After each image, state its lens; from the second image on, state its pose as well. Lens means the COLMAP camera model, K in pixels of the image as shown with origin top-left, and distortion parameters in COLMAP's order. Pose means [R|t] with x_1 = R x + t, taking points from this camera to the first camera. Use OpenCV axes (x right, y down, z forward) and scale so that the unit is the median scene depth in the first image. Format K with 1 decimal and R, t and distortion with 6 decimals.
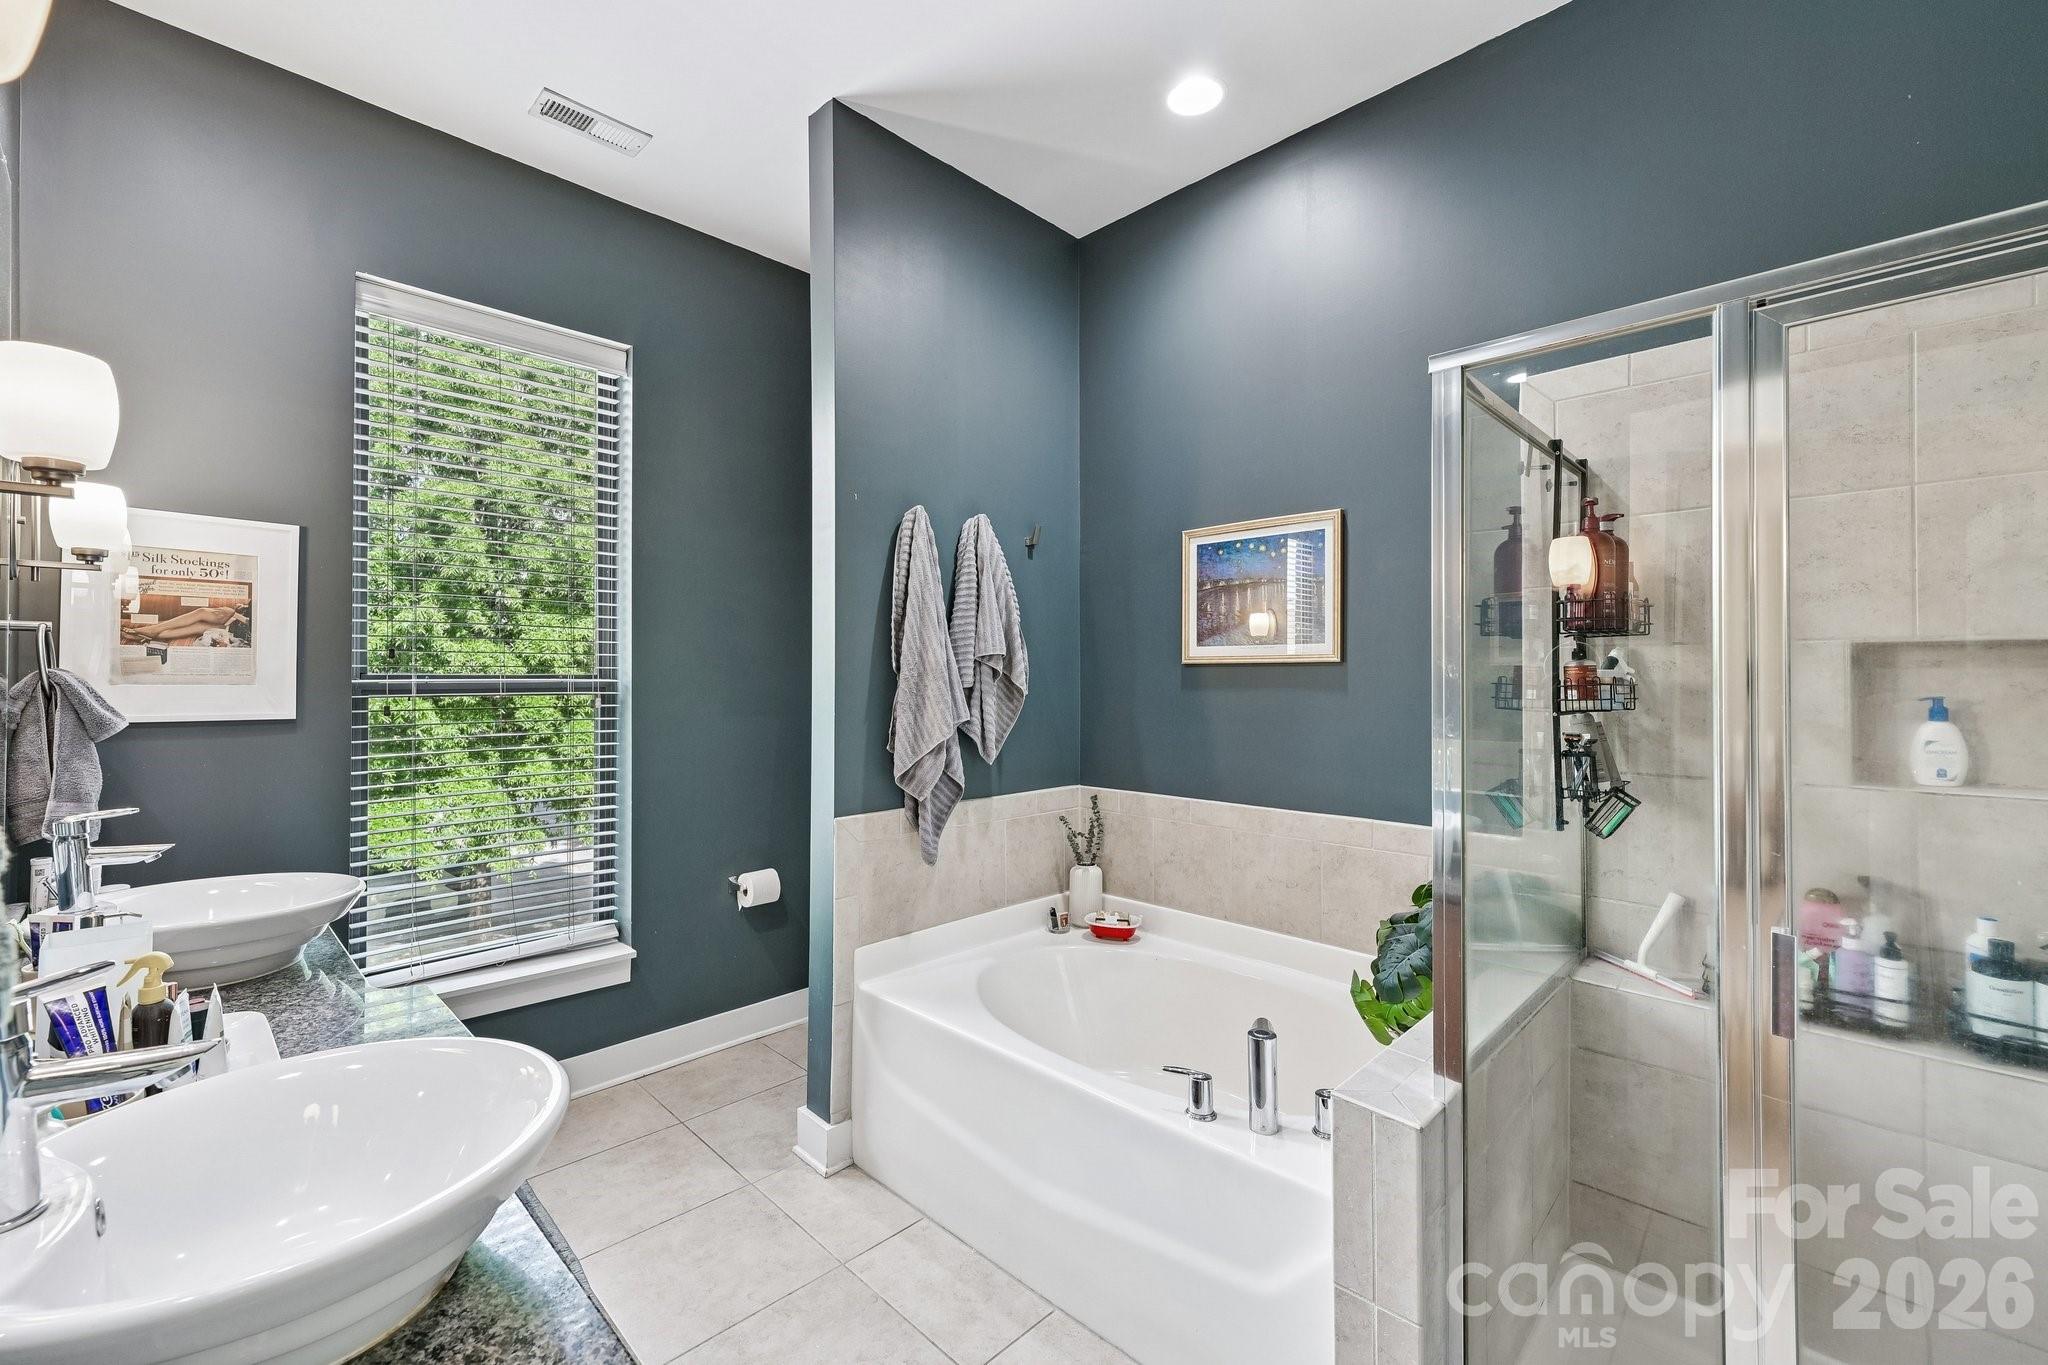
lens RADIAL K [[857.1, 0, 1016.7], [0, 857.1, 673.0], [0, 0, 1]] dist [0.006304, 0.000157]
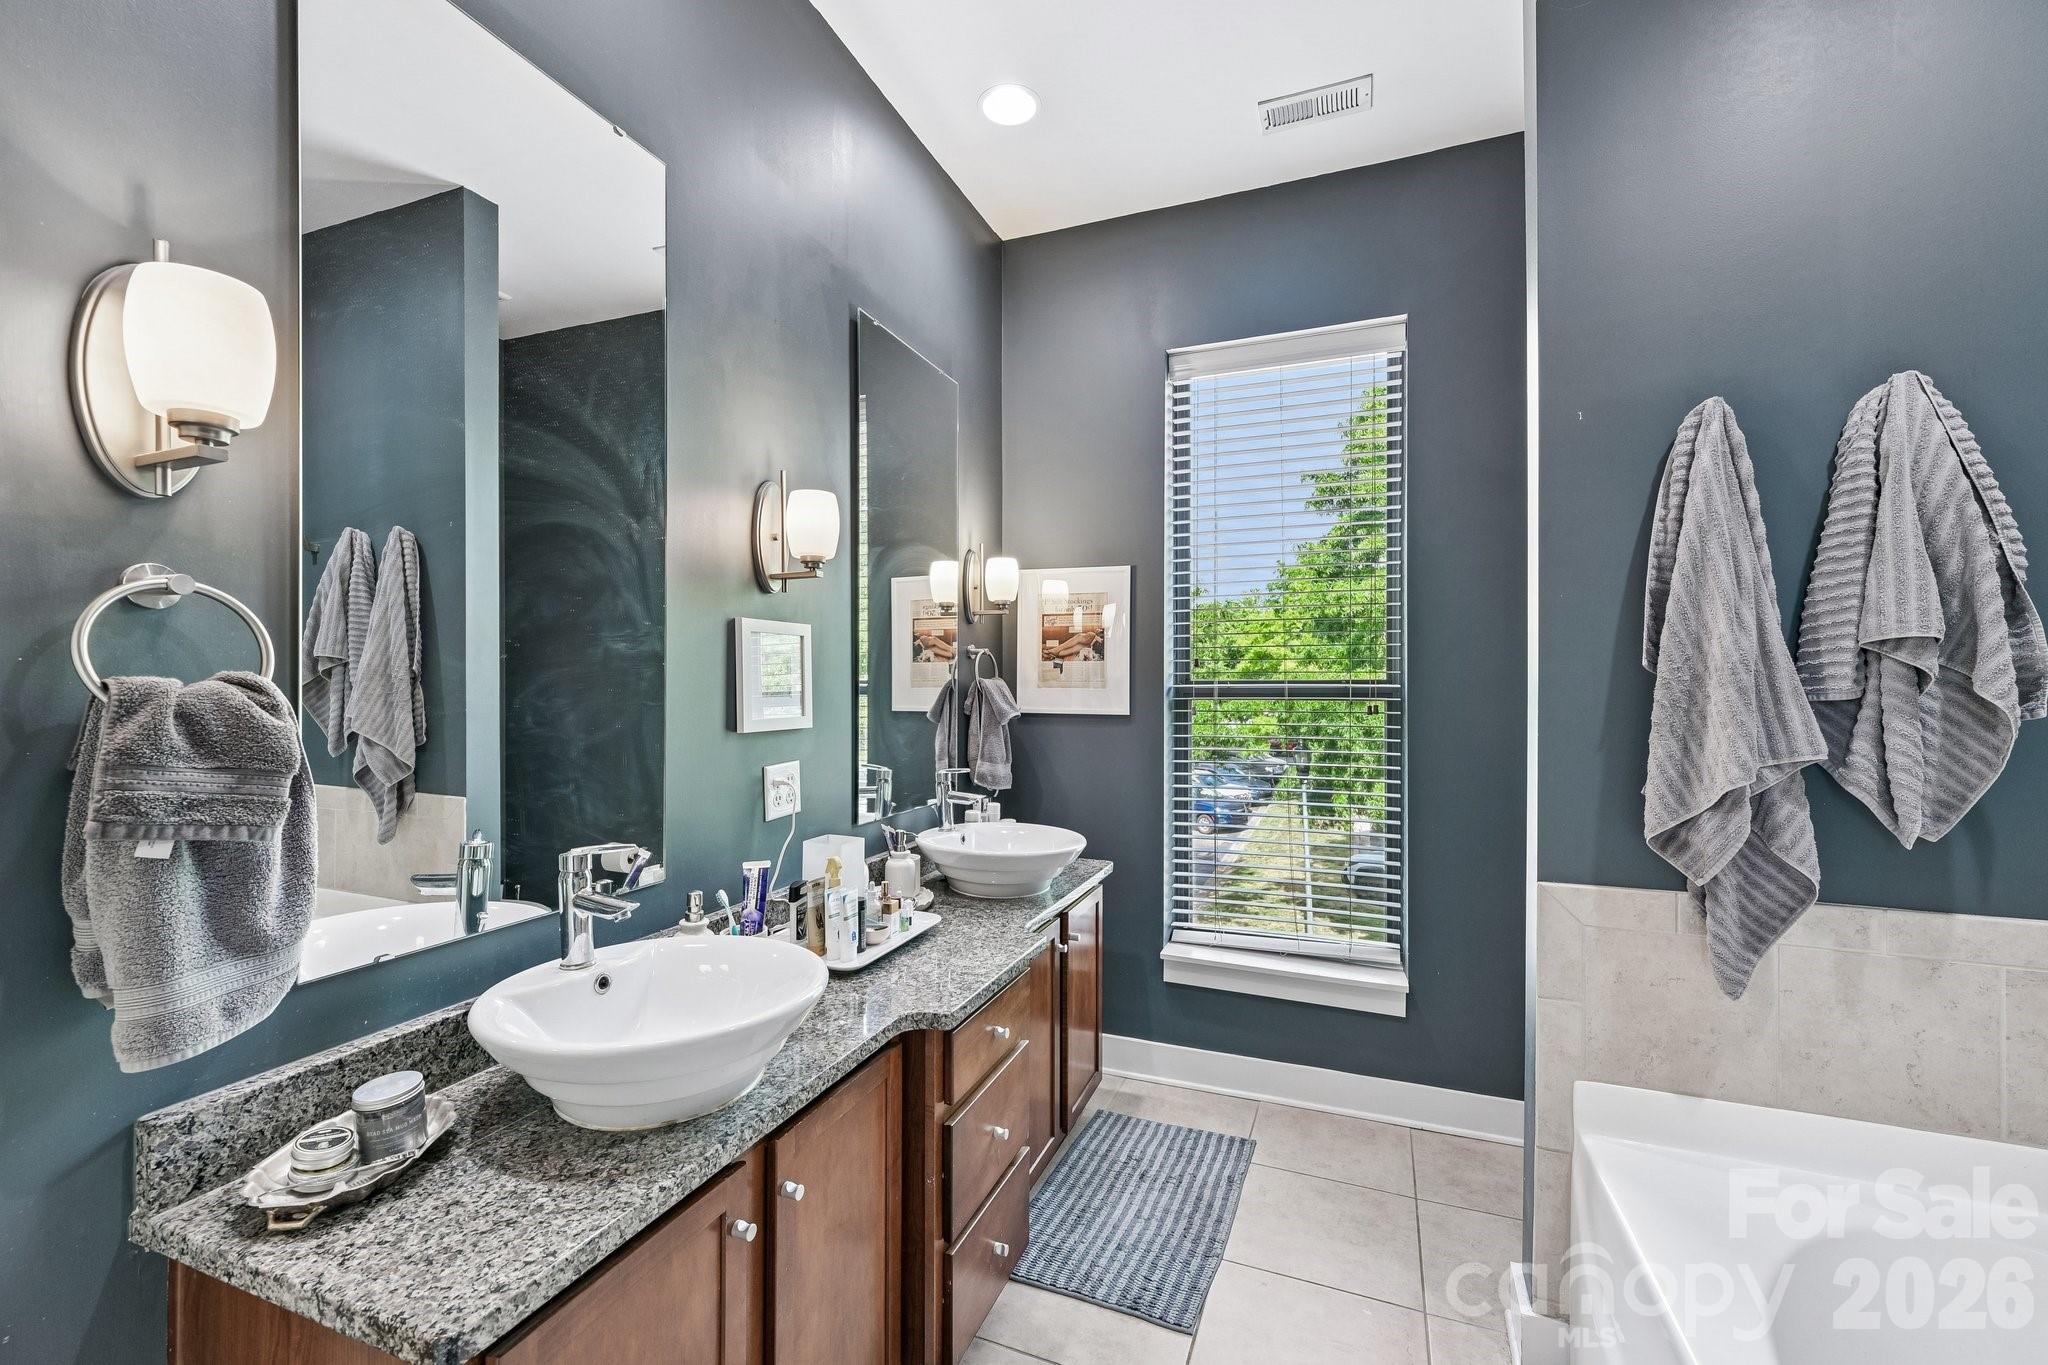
lens RADIAL K [[857.1, 0, 1028.6], [0, 857.1, 688.3], [0, 0, 1]] dist [0.006304, 0.000157]
pose [[0.384646, 0.005456, -0.923048, 0.264698], [0.005570, 0.999951, 0.008232, 0.001578], [0.923047, -0.008308, 0.384597, 0.323222]]
